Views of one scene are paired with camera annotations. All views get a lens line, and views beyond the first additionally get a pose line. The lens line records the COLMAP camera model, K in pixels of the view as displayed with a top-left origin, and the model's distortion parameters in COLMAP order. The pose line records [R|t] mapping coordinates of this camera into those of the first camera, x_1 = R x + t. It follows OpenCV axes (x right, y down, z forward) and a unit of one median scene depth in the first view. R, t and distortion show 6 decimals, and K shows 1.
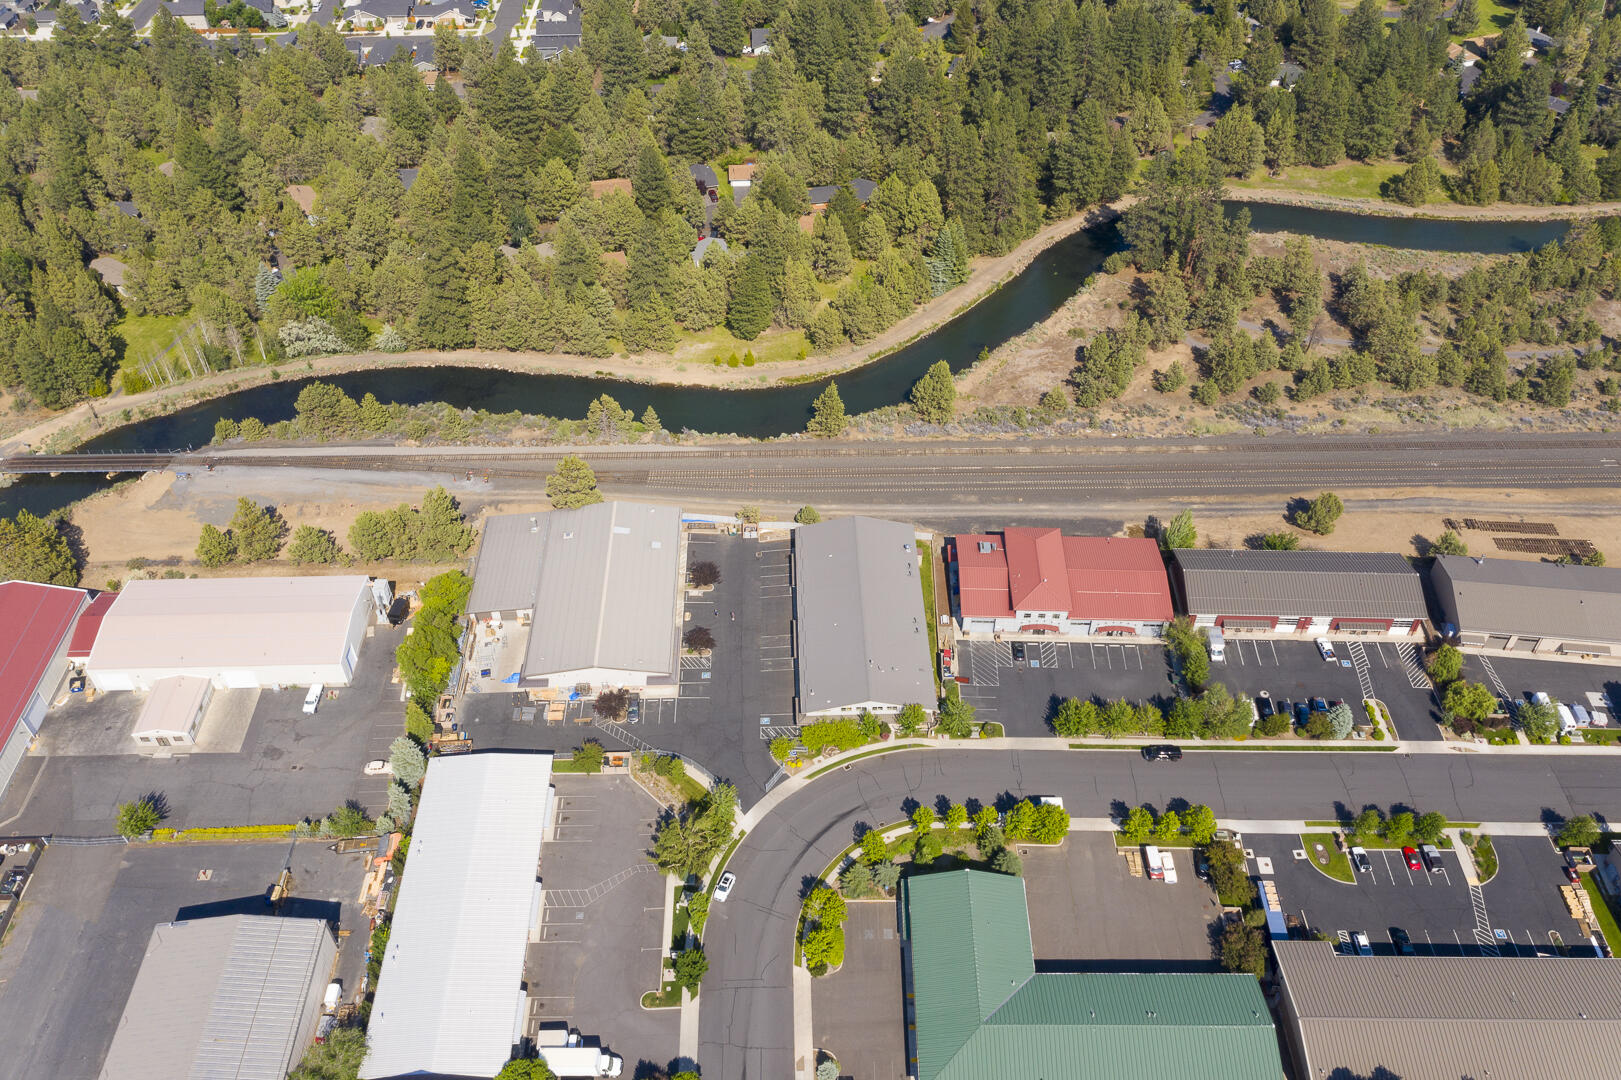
lens RADIAL K [[1274.3, 0, 811.1], [0, 1274.3, 543.1], [0, 0, 1]] dist [-0.014184, 0.008437]
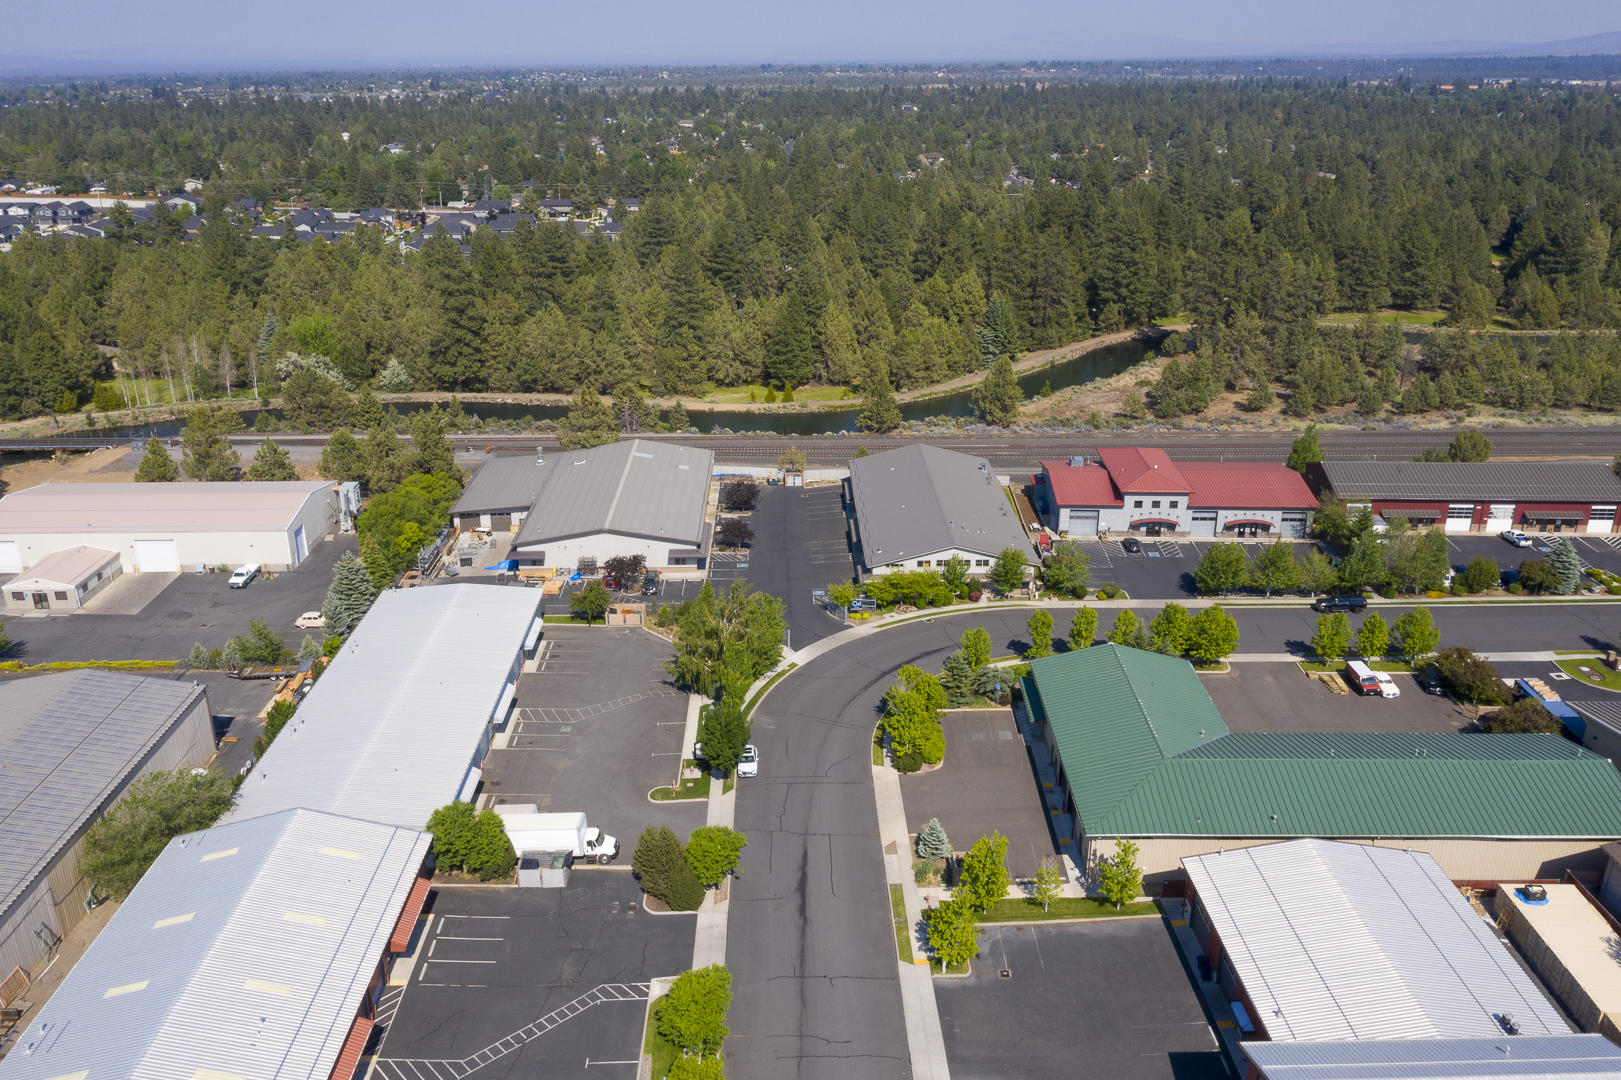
lens RADIAL K [[1281.5, 0, 810.5], [0, 1281.5, 540.0], [0, 0, 1]] dist [-0.009762, 0.008439]
pose [[0.999984, 0.001556, -0.005367, -0.034796], [-0.003503, 0.922840, -0.385166, 0.388748], [0.004354, 0.385179, 0.922832, 0.249556]]
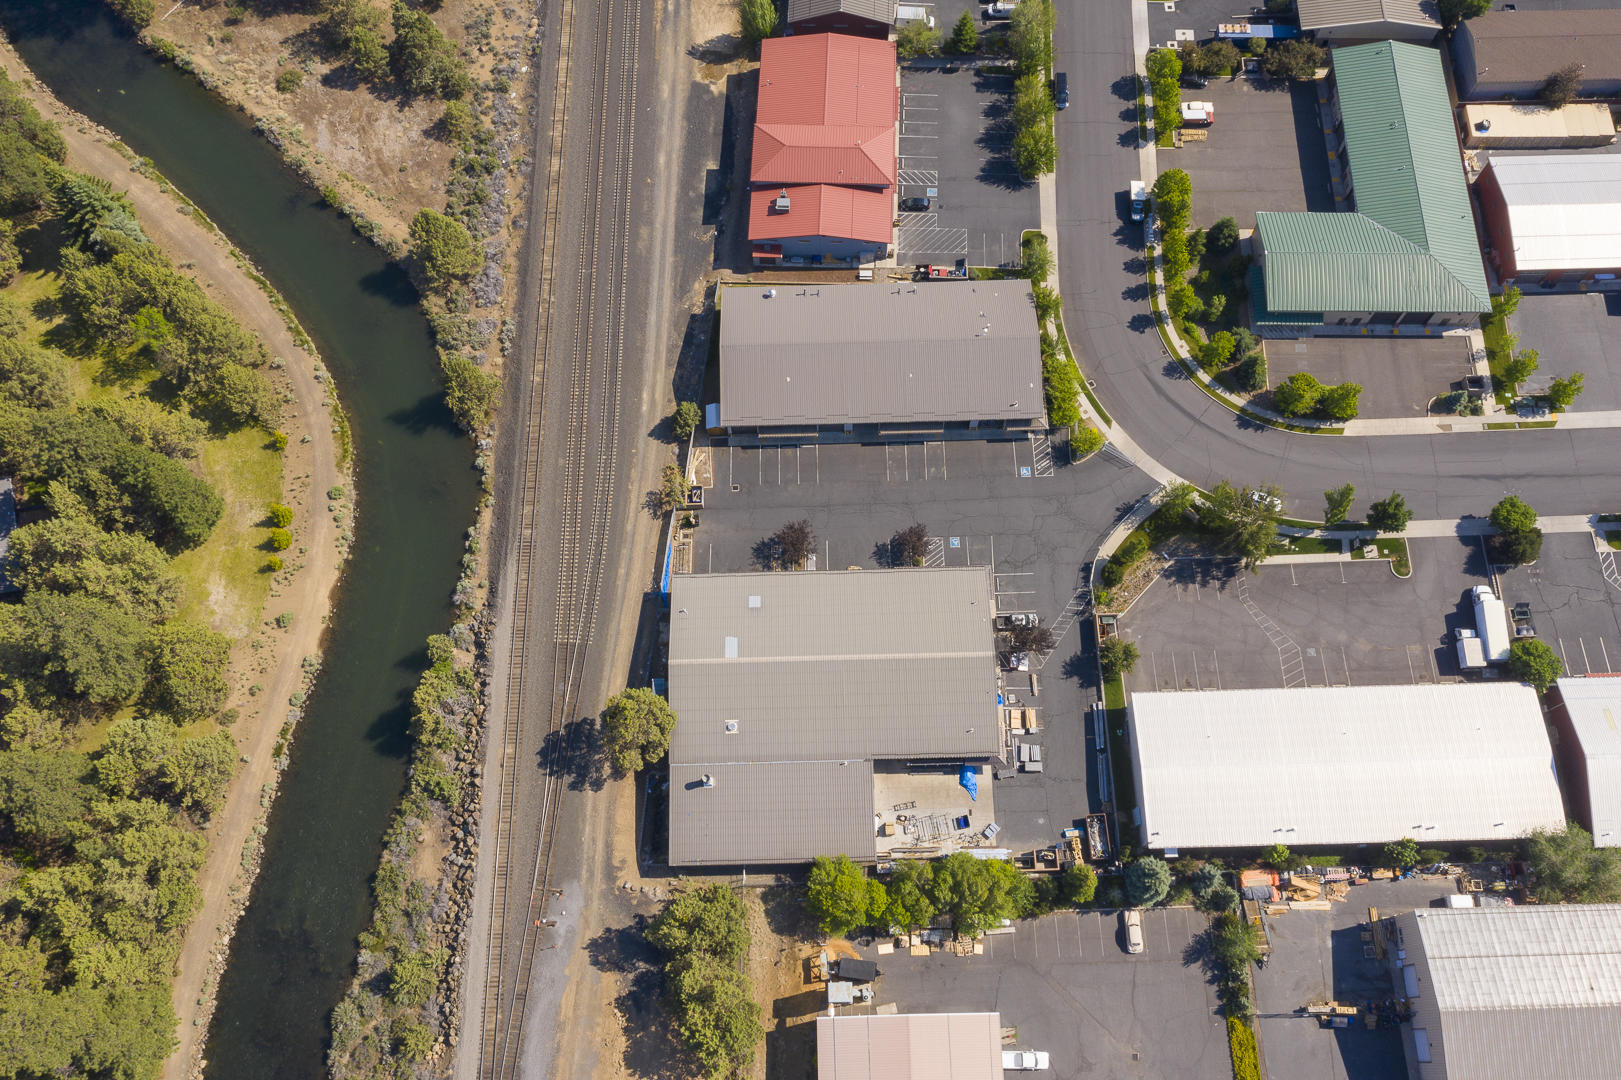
lens RADIAL K [[1347.8, 0, 810.5], [0, 1347.8, 540.0], [0, 0, 1]] dist [-0.010287, 0.002102]
pose [[0.007067, -0.927500, 0.373756, -0.386224], [0.700000, 0.271504, 0.660520, -0.501659], [-0.714108, 0.256961, 0.651168, 0.506928]]
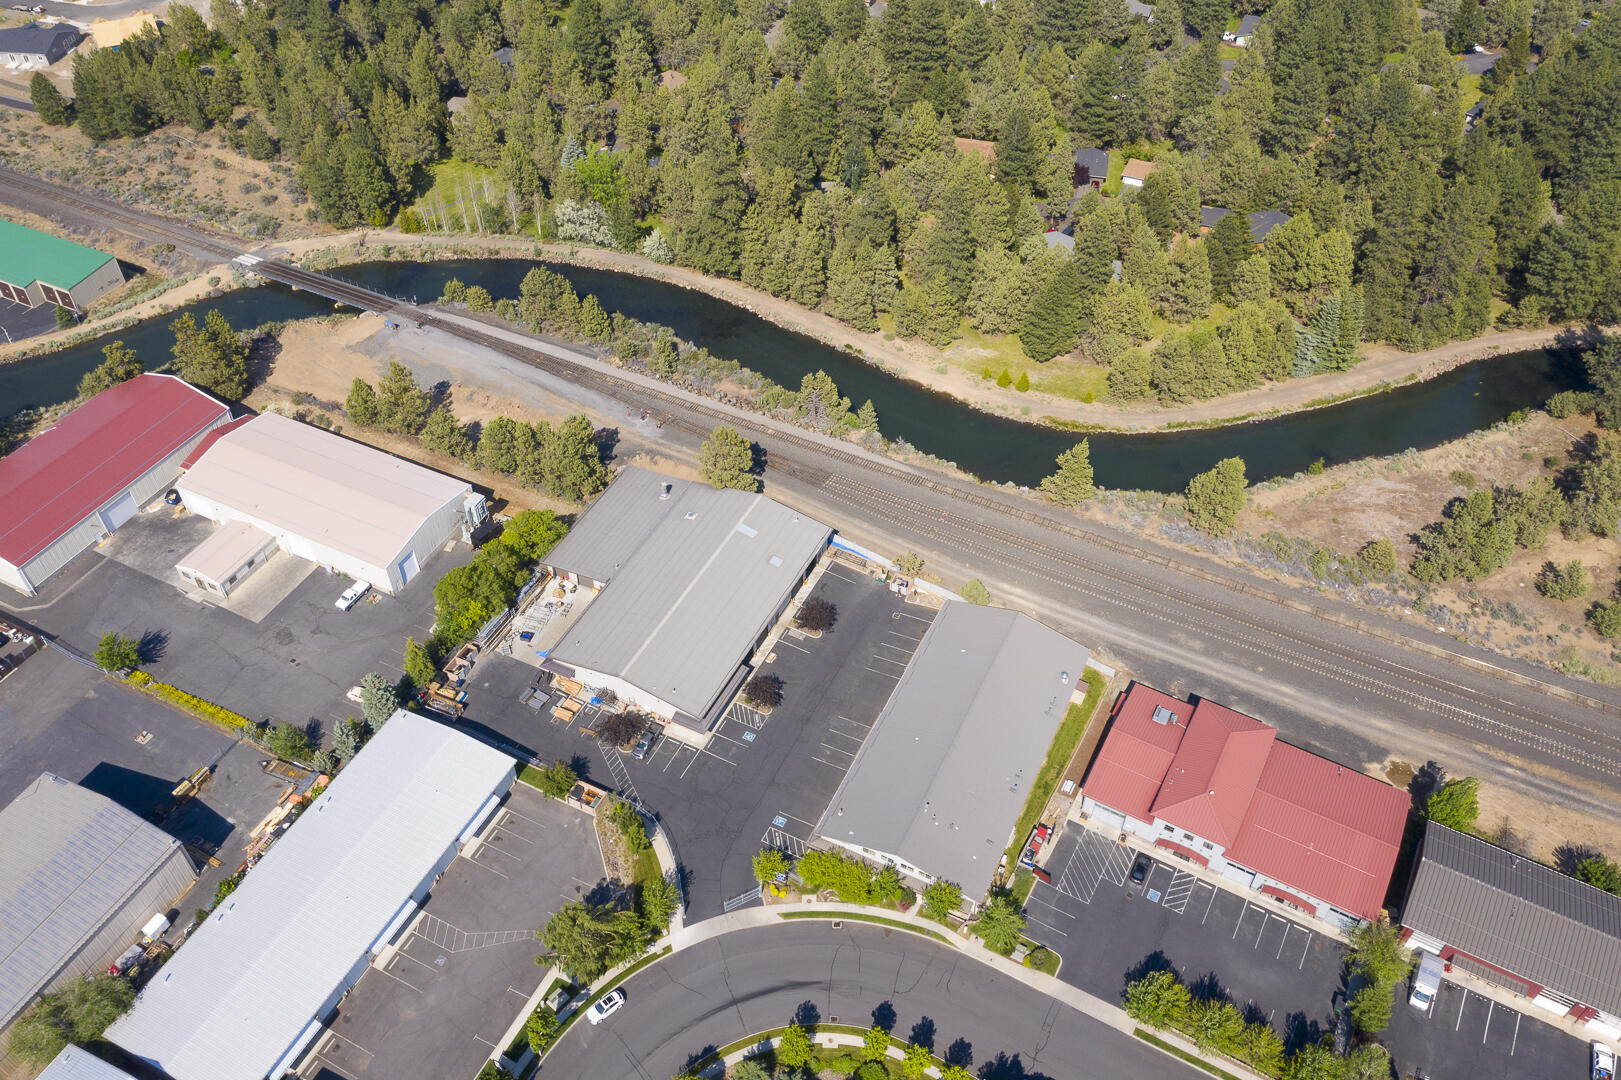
lens RADIAL K [[1274.3, 0, 811.1], [0, 1274.3, 543.1], [0, 0, 1]] dist [-0.014184, 0.008437]
pose [[0.883727, 0.330317, -0.331539, 0.173762], [-0.325886, 0.942767, 0.070633, -0.078418], [0.335895, 0.045624, 0.940794, 0.248281]]
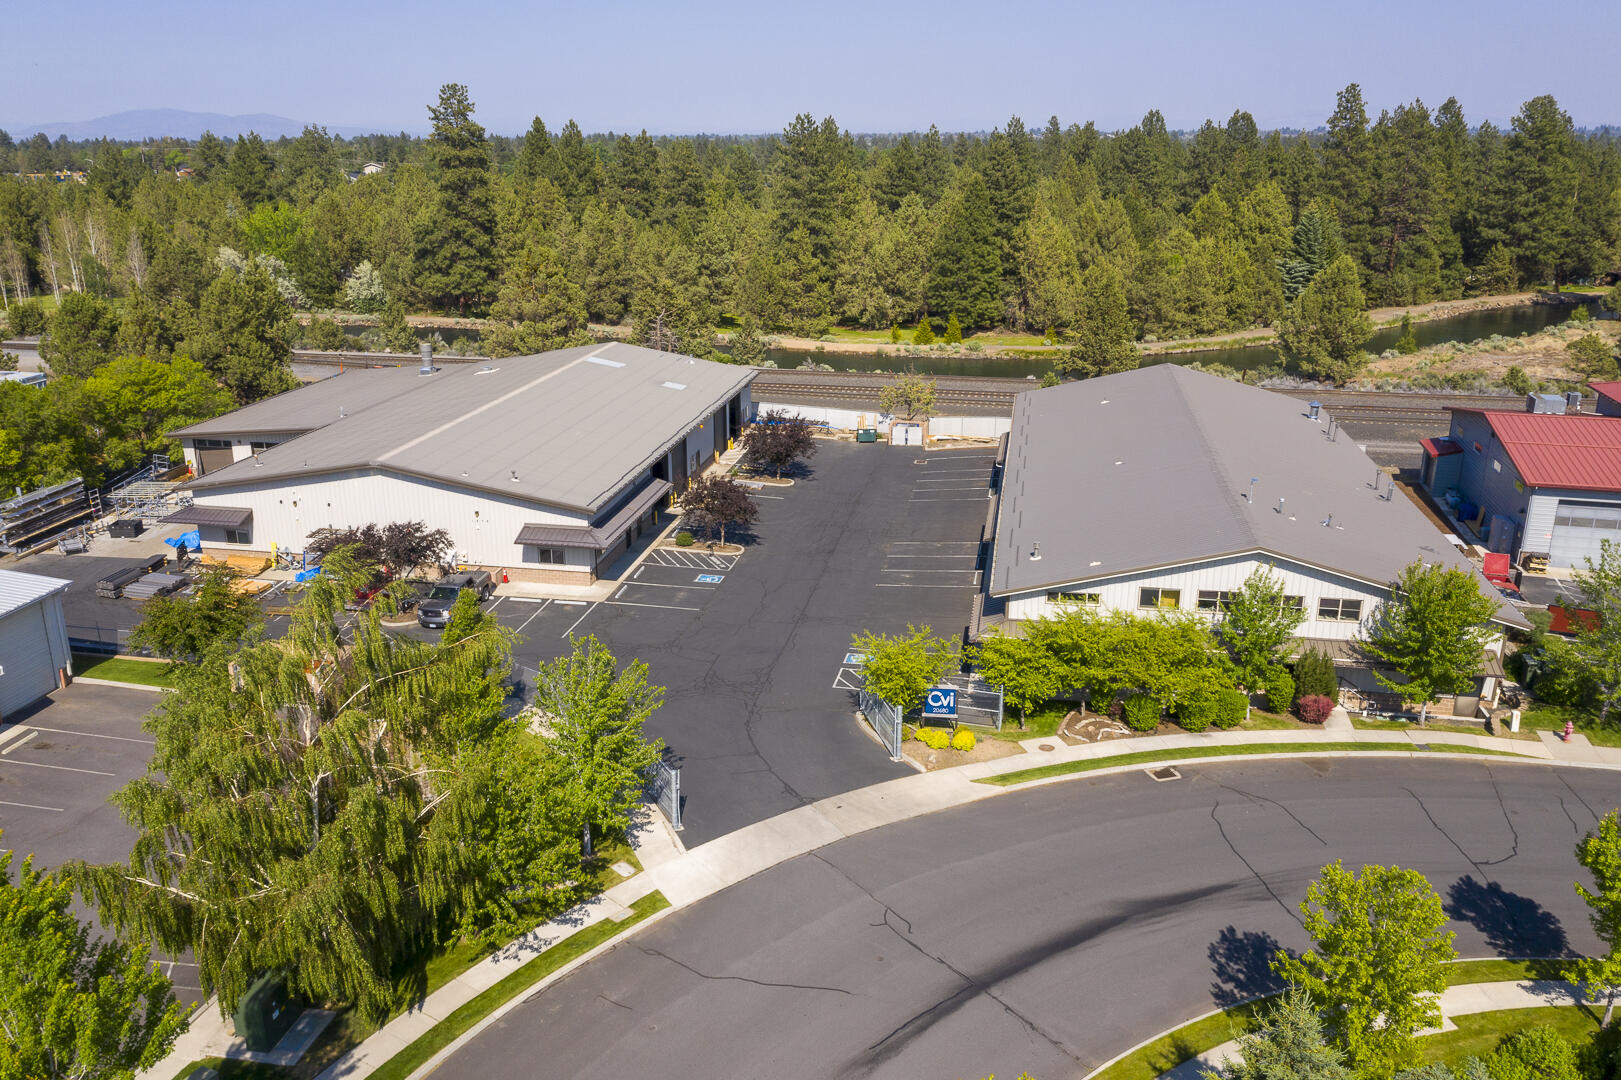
lens RADIAL K [[1274.3, 0, 811.1], [0, 1274.3, 543.1], [0, 0, 1]] dist [-0.014184, 0.008437]
pose [[0.978572, 0.066619, -0.194832, 0.006780], [-0.144131, 0.897367, -0.417084, 0.224111], [0.147050, 0.436228, 0.887740, 0.692102]]
